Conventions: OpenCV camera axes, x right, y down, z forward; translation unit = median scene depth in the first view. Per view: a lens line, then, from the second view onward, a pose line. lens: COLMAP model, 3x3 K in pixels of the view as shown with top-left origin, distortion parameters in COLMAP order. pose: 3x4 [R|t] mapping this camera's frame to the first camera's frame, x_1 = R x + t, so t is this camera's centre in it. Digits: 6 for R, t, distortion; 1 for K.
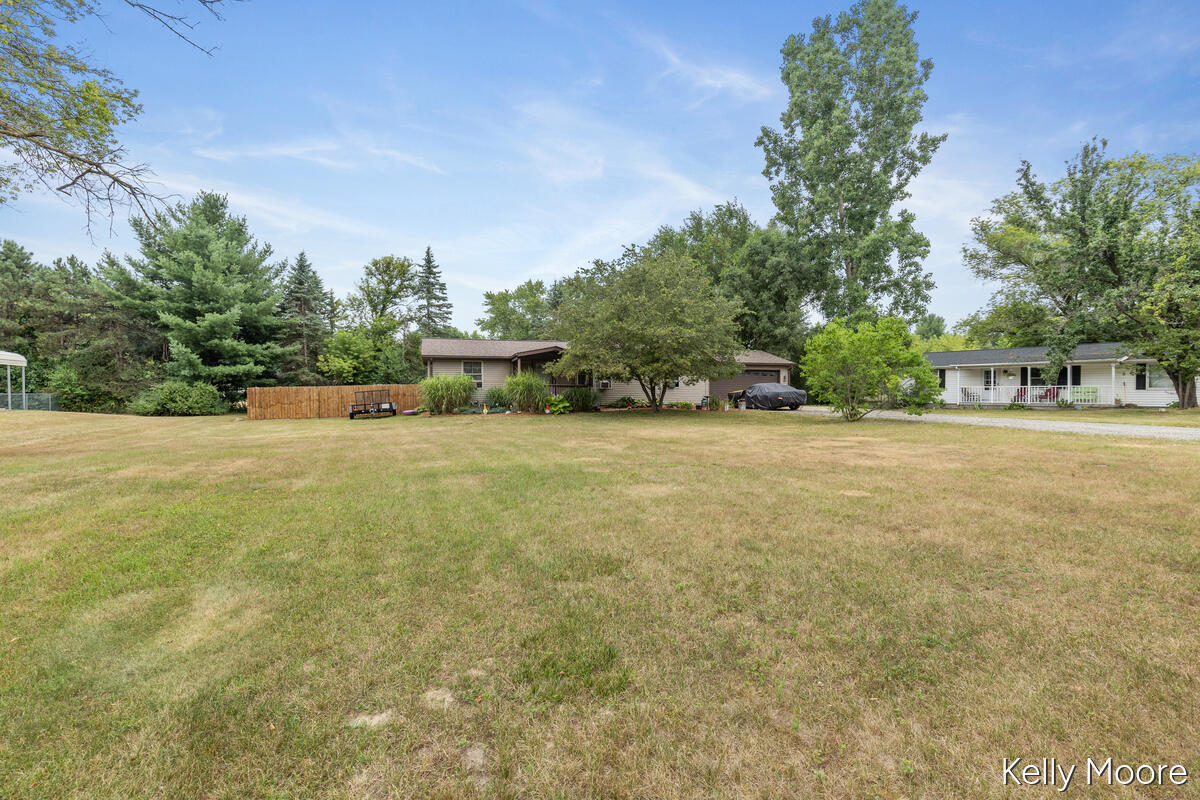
lens RADIAL K [[536.0, 0, 597.3], [0, 536.0, 401.3], [0, 0, 1]] dist [0.010212, -0.000223]
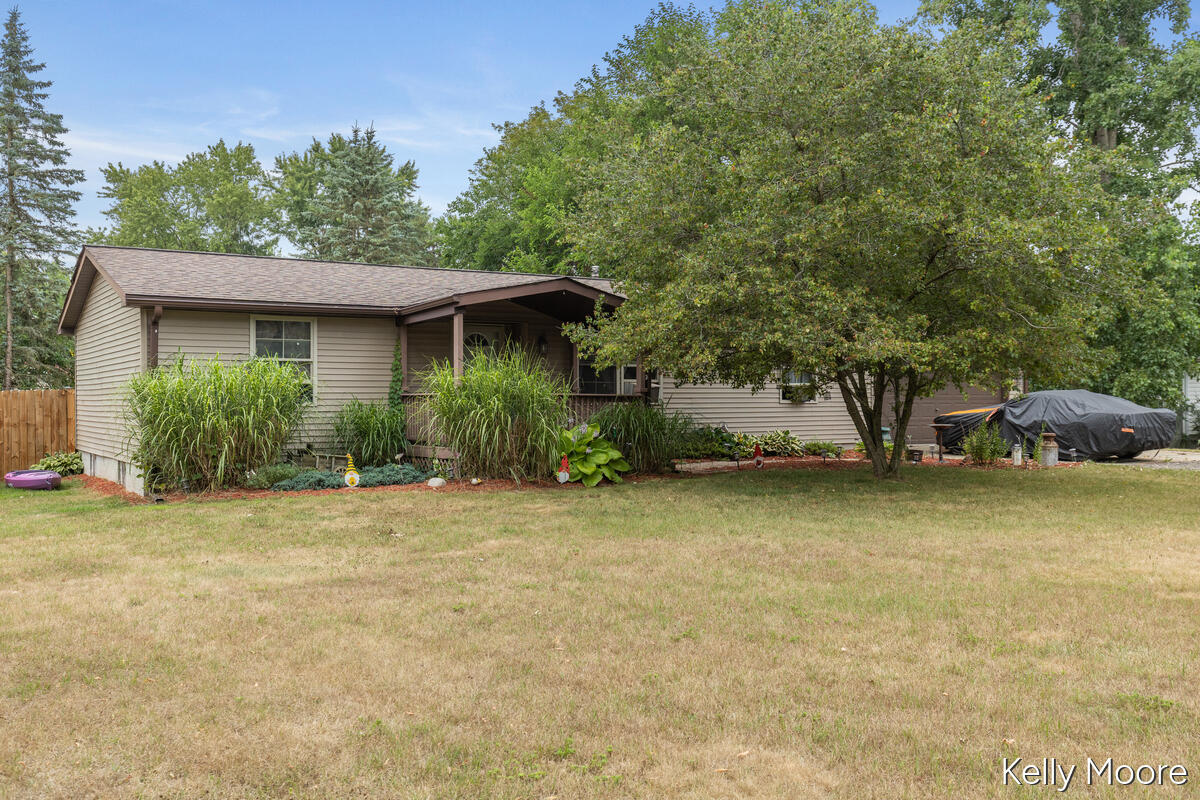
lens RADIAL K [[1114.2, 0, 604.9], [0, 1114.2, 403.6], [0, 0, 1]] dist [0.007643, -0.008842]
pose [[0.966809, 0.000649, 0.255498, -0.163768], [0.004432, 0.999804, -0.019309, -0.008232], [-0.255460, 0.019800, 0.966617, 0.236393]]
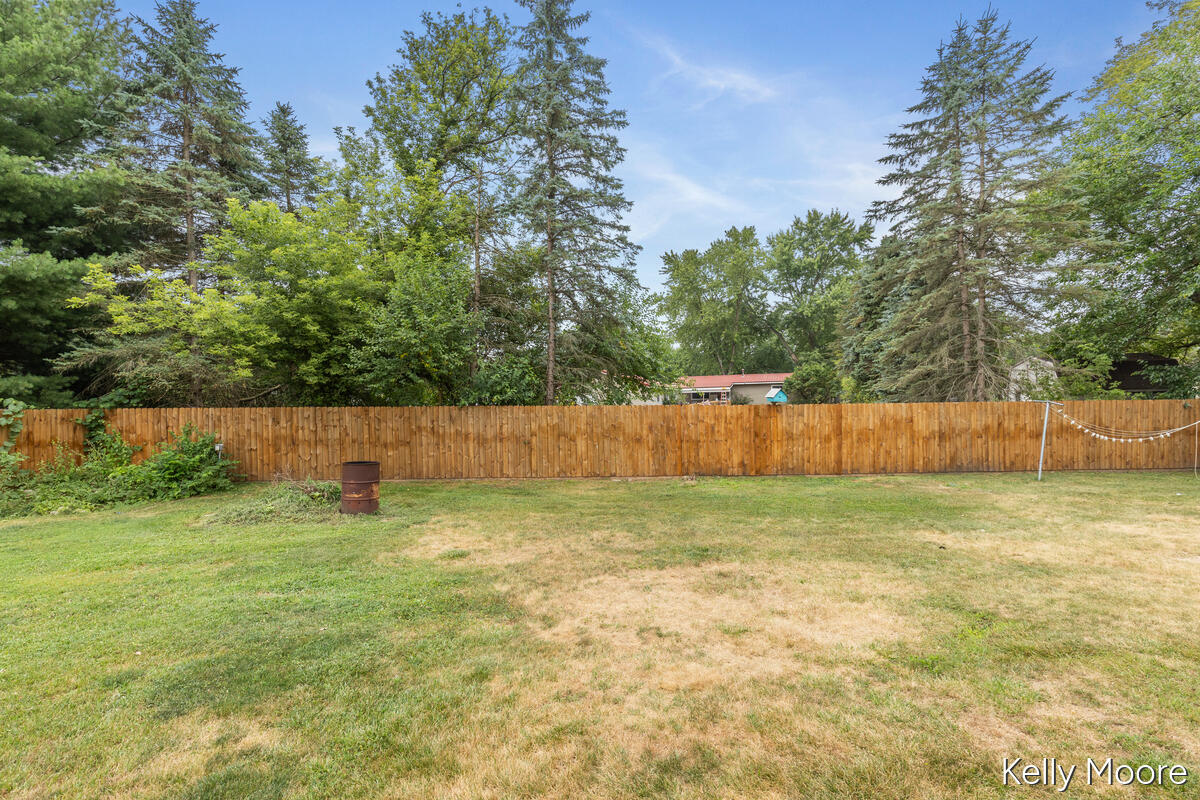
lens RADIAL K [[536.0, 0, 597.3], [0, 536.0, 401.3], [0, 0, 1]] dist [0.010212, -0.000223]
pose [[0.956729, -0.013833, -0.290650, -0.275456], [0.007948, 0.999739, -0.021418, -0.020419], [0.290870, 0.018181, 0.956590, 0.983304]]
